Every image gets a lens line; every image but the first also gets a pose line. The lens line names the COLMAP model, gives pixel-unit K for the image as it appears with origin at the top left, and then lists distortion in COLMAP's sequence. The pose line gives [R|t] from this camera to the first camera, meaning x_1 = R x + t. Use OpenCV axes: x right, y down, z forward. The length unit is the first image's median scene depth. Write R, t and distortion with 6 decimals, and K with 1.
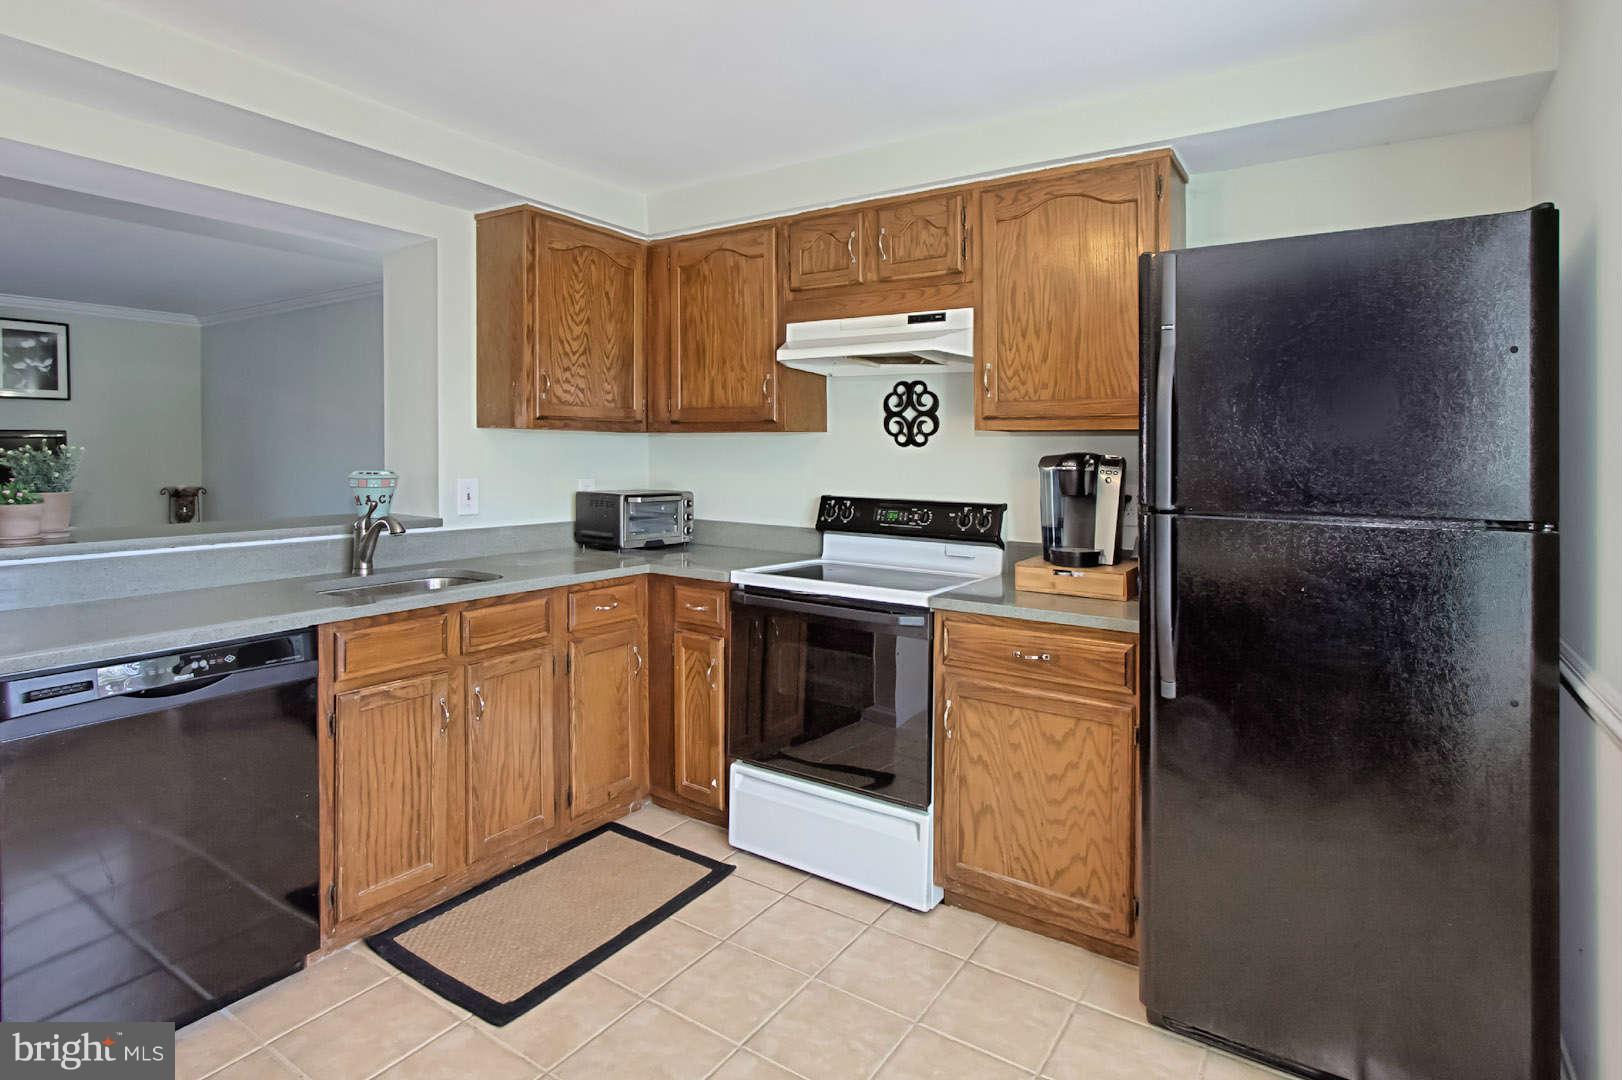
lens RADIAL K [[827.0, 0, 813.2], [0, 827.0, 526.5], [0, 0, 1]] dist [-0.000385, 0.000130]
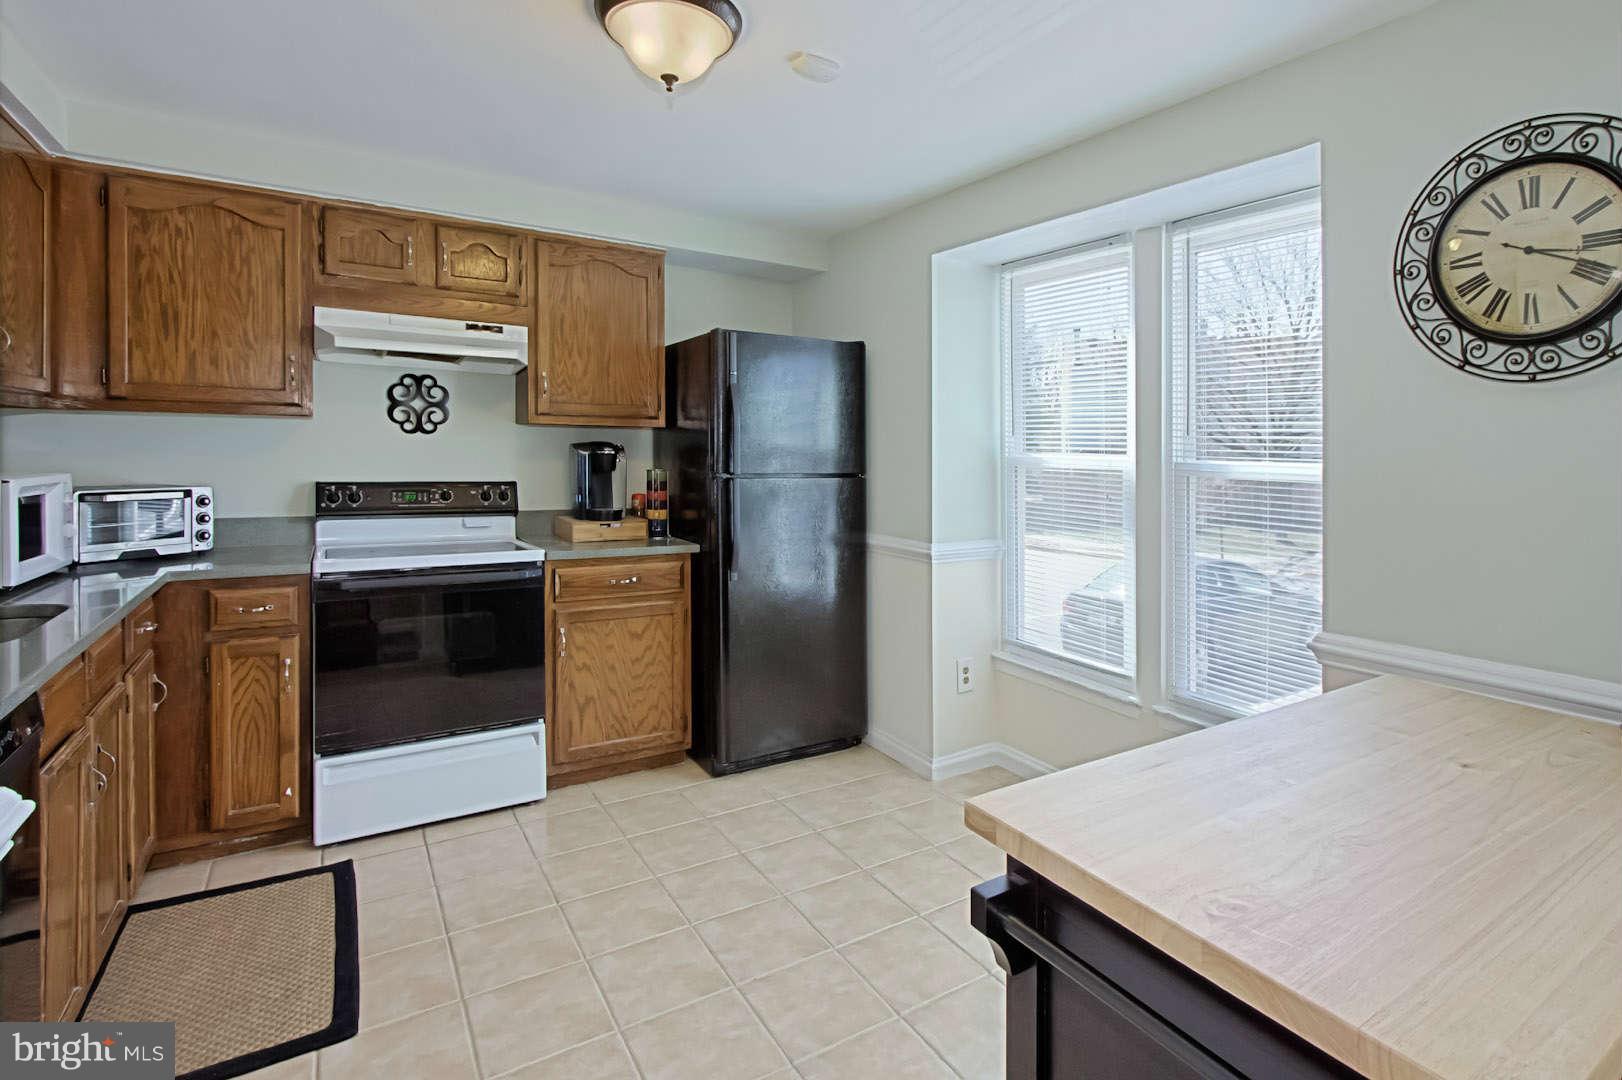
lens RADIAL K [[783.7, 0, 811.0], [0, 783.7, 540.0], [0, 0, 1]] dist [0.001592, 0.000707]
pose [[0.432331, -0.108795, 0.895128, -0.646007], [0.067855, 0.993805, 0.088015, -0.012176], [-0.899158, 0.022687, 0.437035, 0.073009]]
